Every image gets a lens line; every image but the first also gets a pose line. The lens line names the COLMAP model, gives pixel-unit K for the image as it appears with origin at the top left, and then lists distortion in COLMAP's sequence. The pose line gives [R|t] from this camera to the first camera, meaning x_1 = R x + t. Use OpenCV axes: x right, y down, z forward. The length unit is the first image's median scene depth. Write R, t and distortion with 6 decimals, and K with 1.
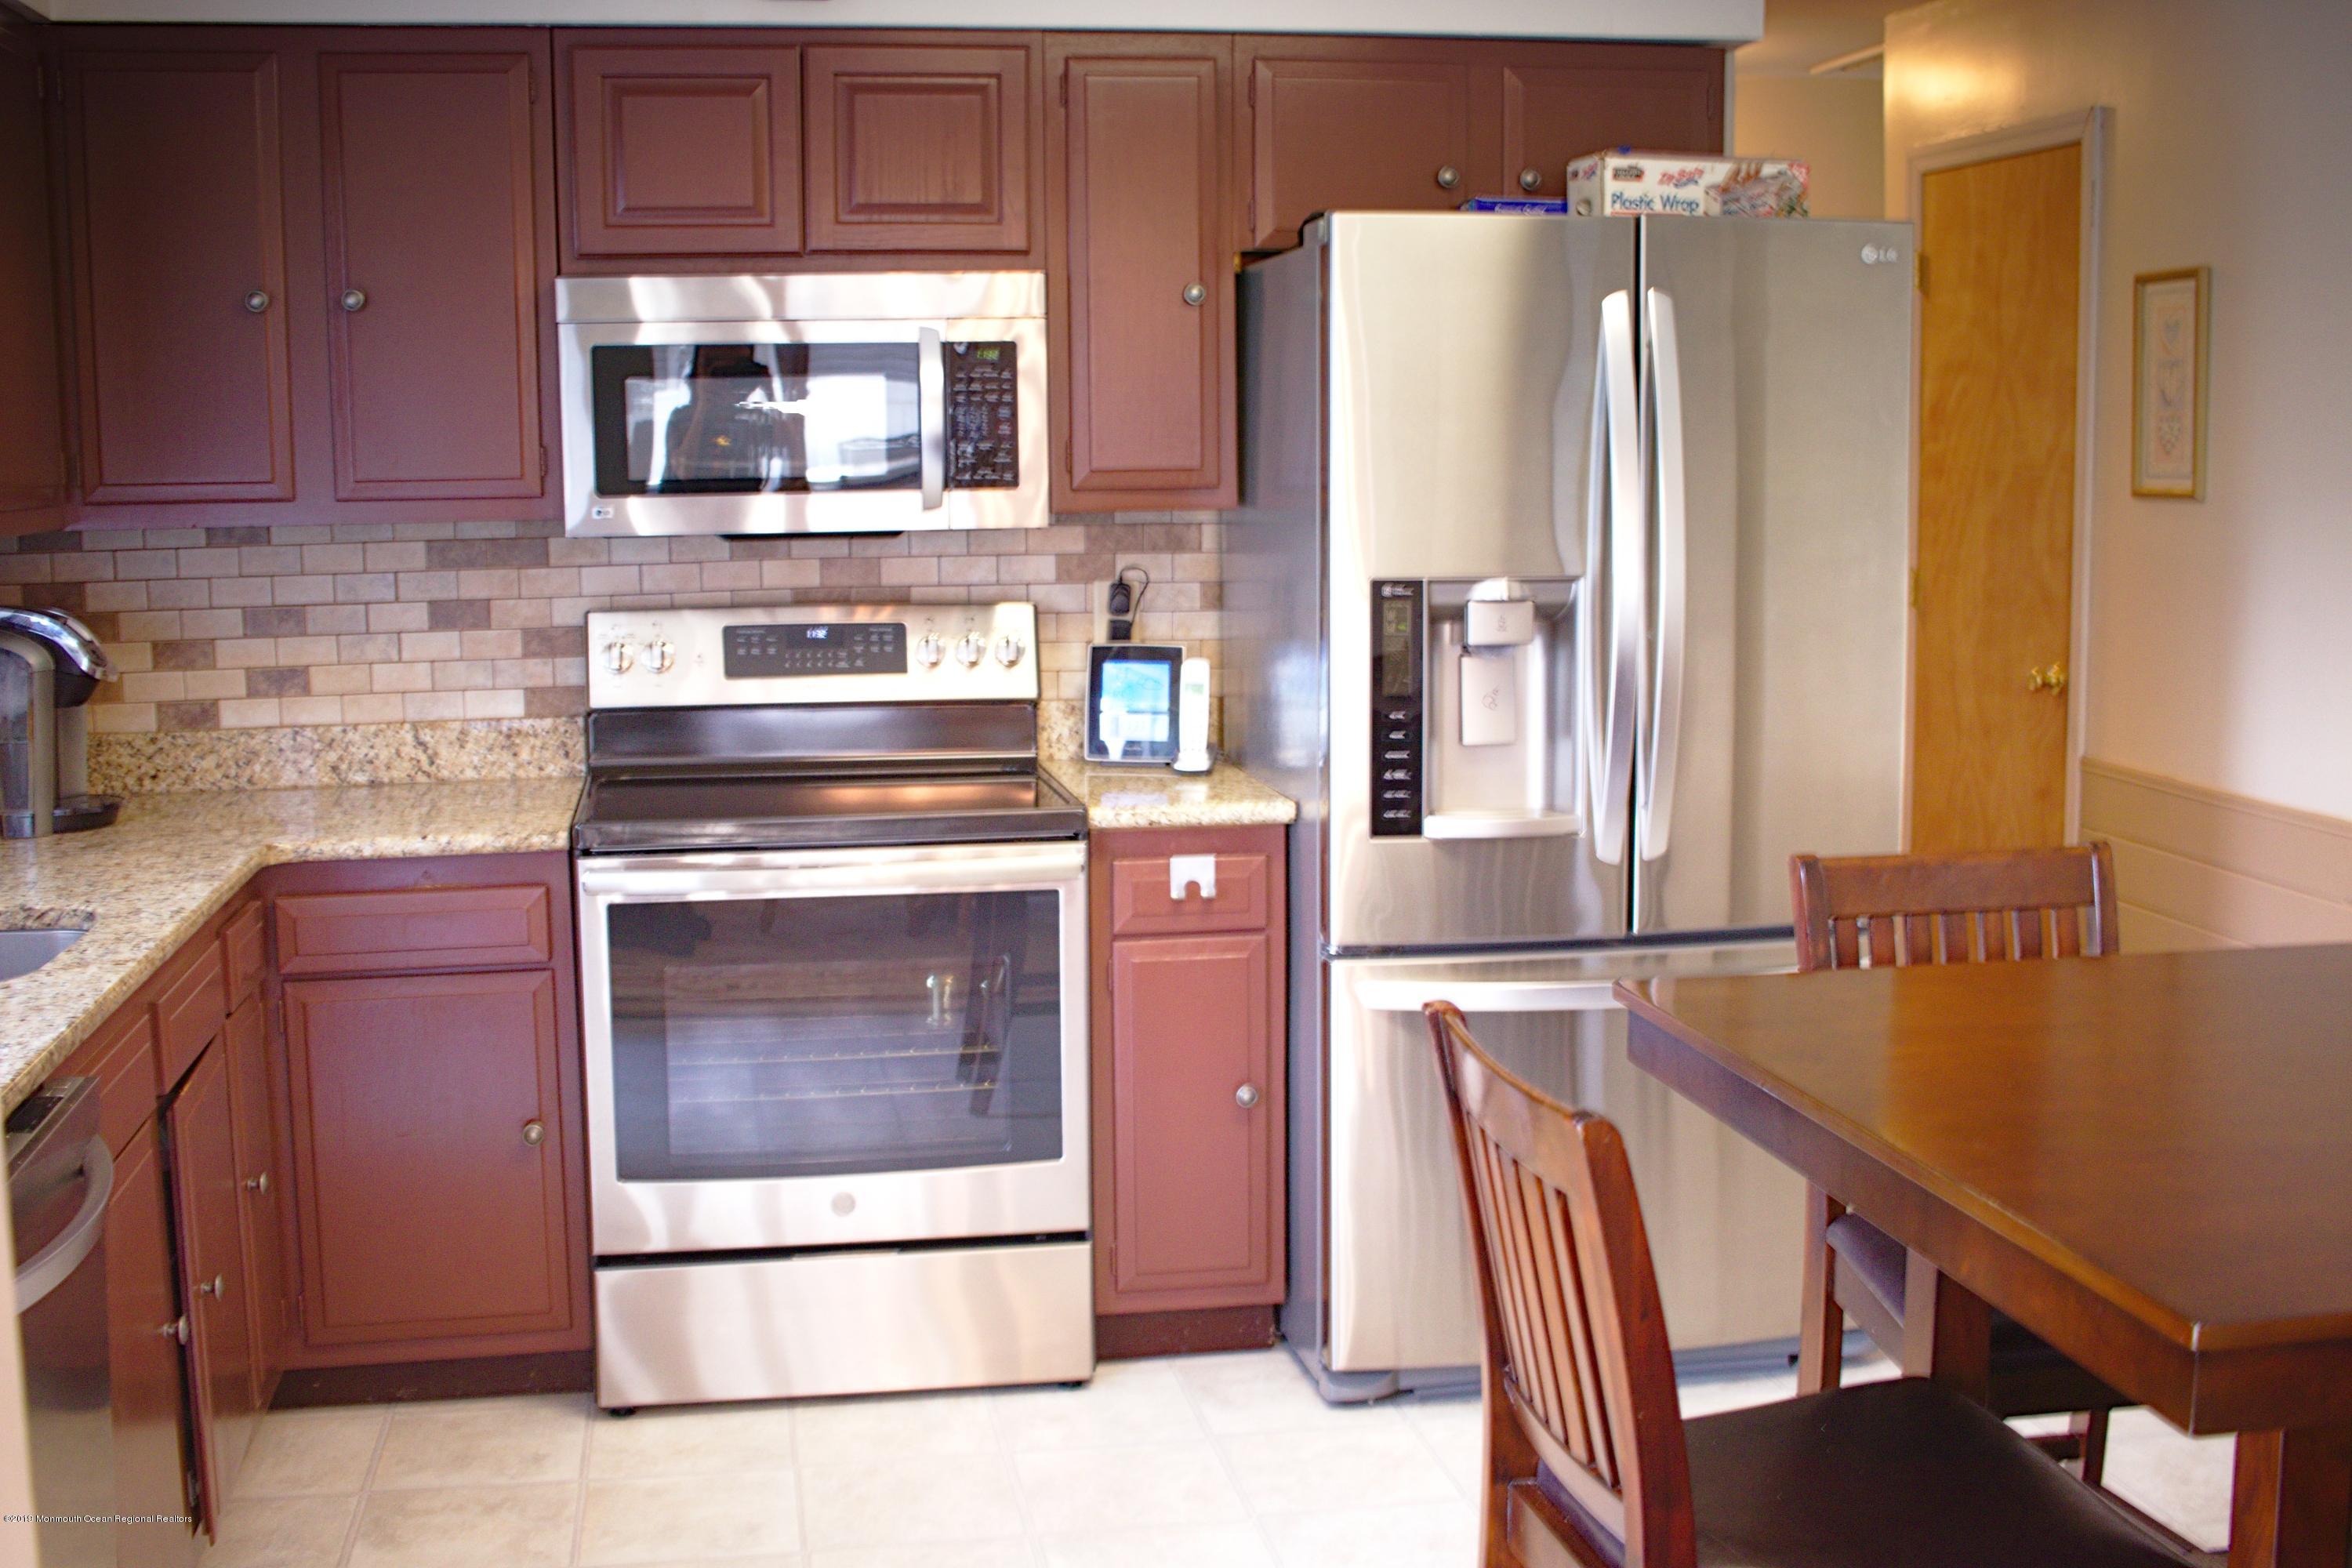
lens RADIAL K [[2633.2, 0, 1176.0], [0, 2633.2, 784.0], [0, 0, 1]] dist [-0.113607, 0.096887]
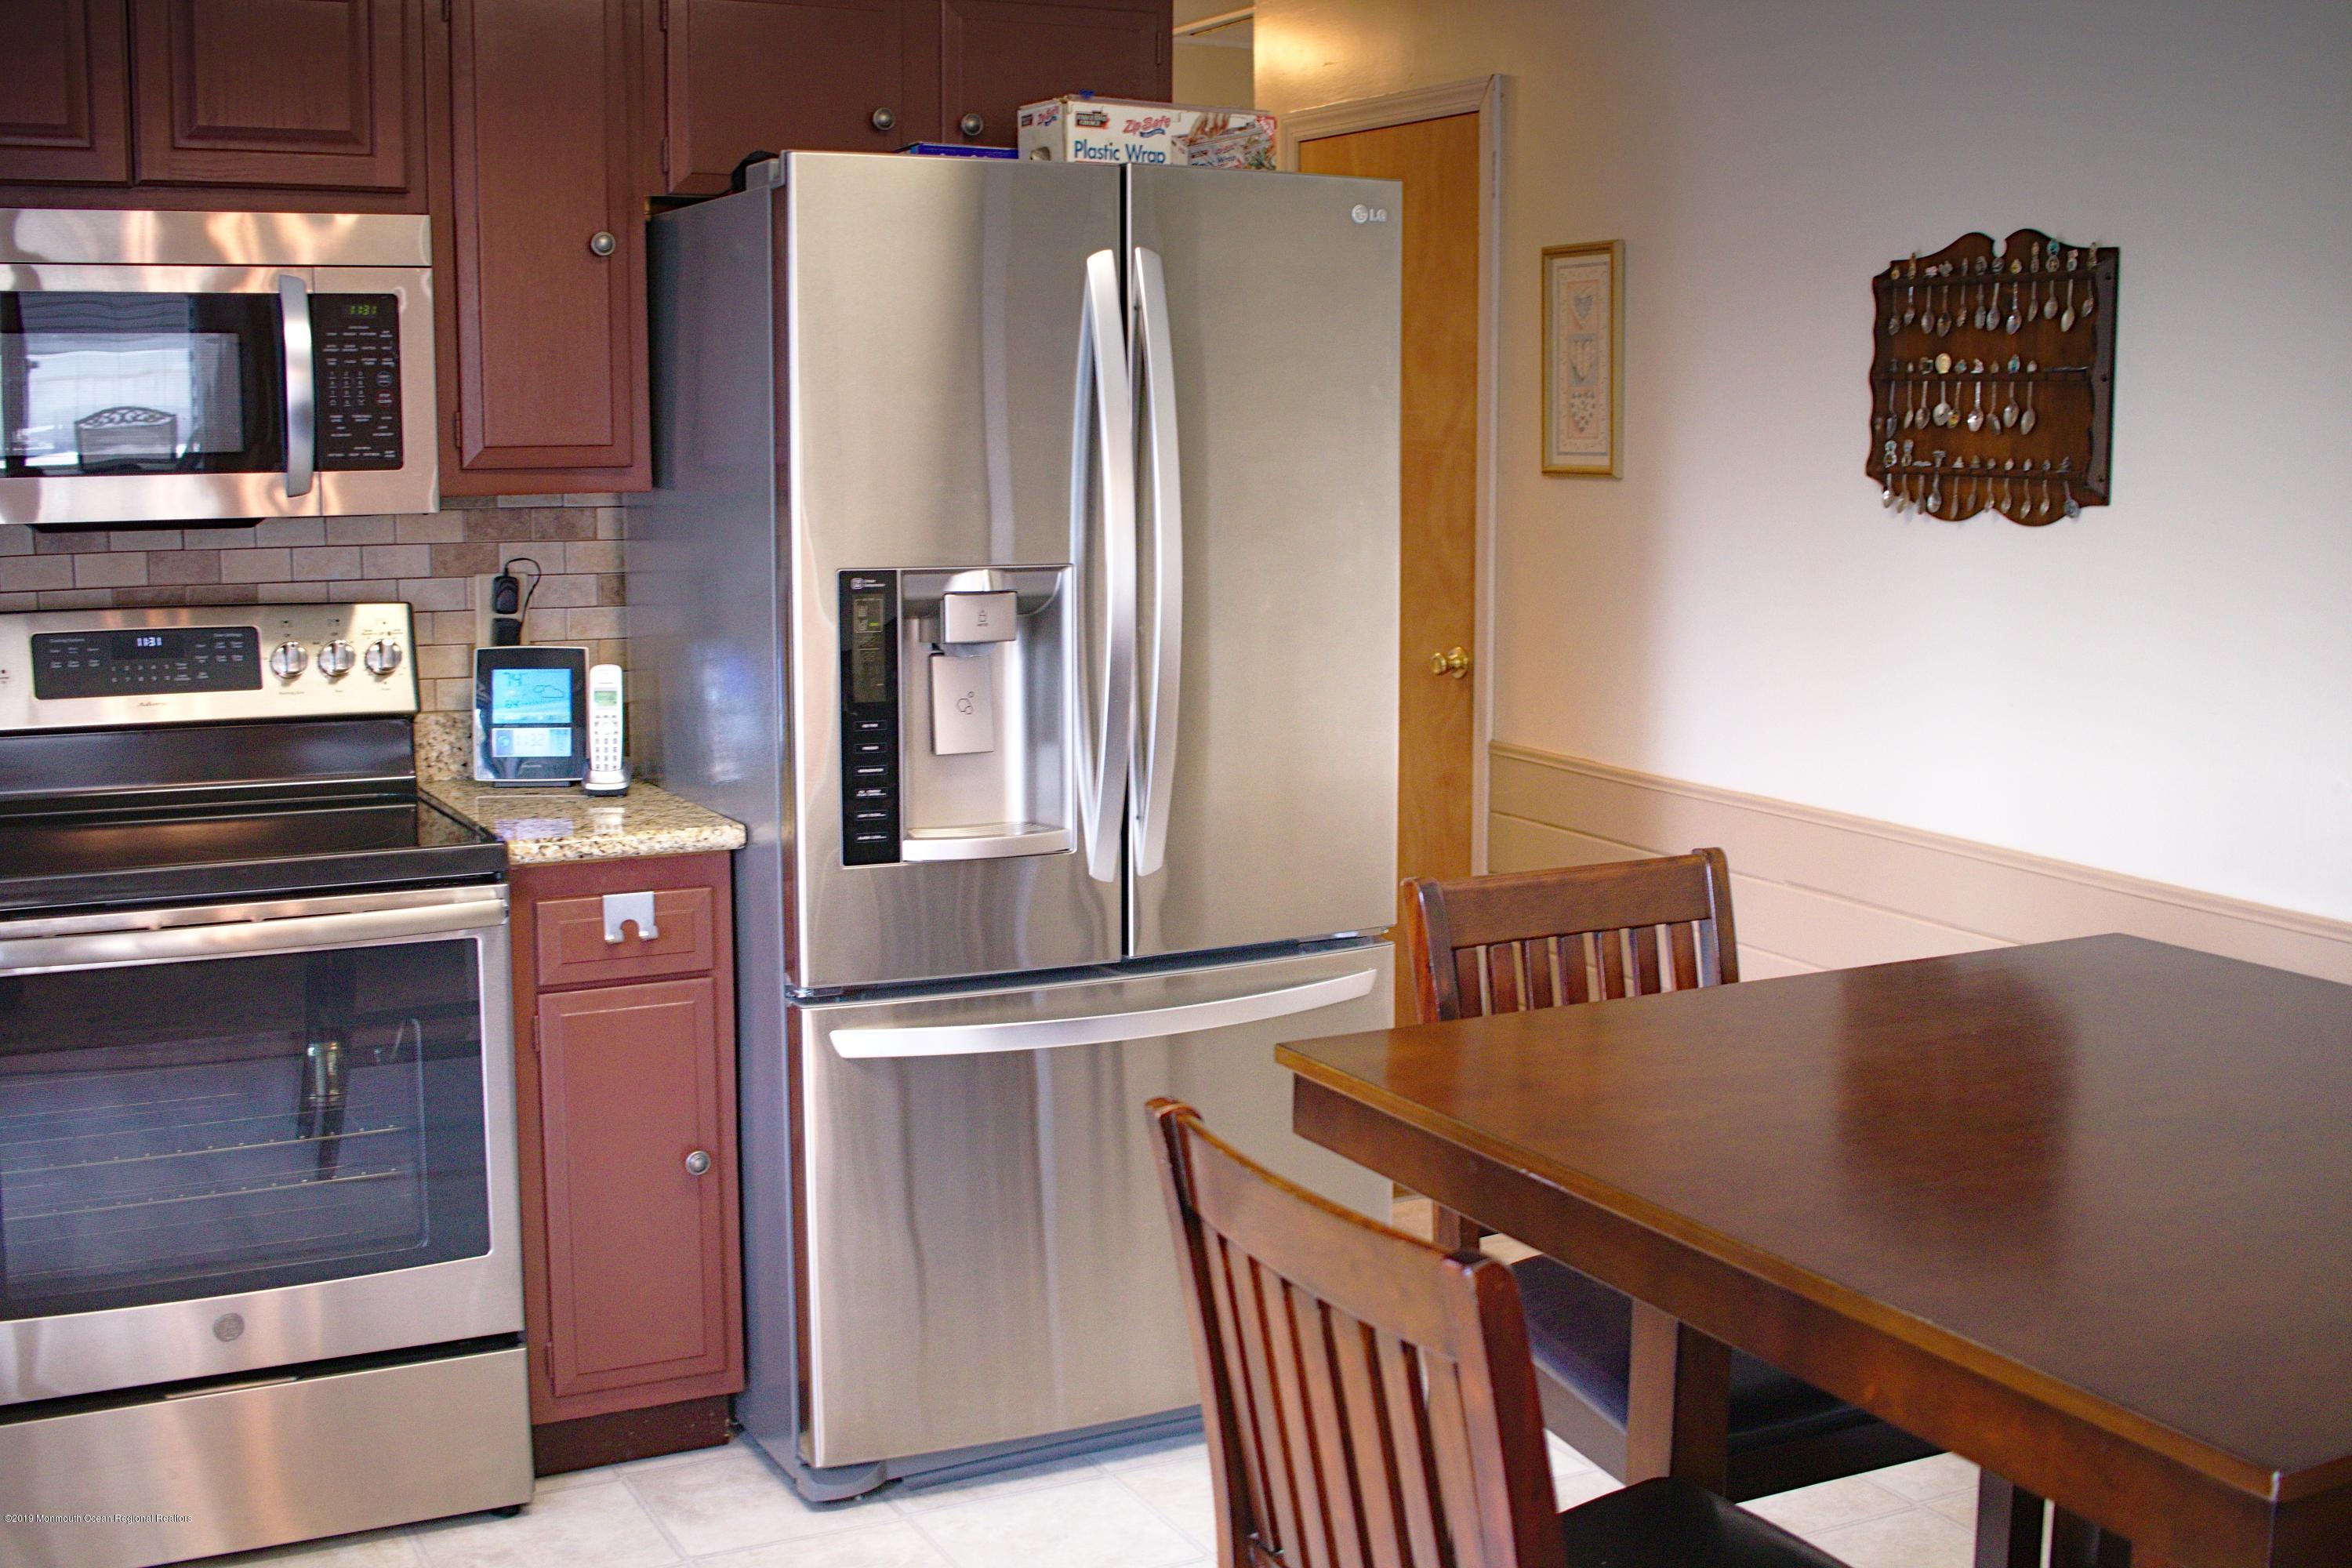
lens RADIAL K [[2633.2, 0, 1176.0], [0, 2633.2, 784.0], [0, 0, 1]] dist [-0.113607, 0.096887]
pose [[0.956217, -0.031807, 0.290925, -0.069564], [0.029621, 0.999490, 0.011916, -0.012858], [-0.291156, -0.002777, 0.956672, 0.119233]]
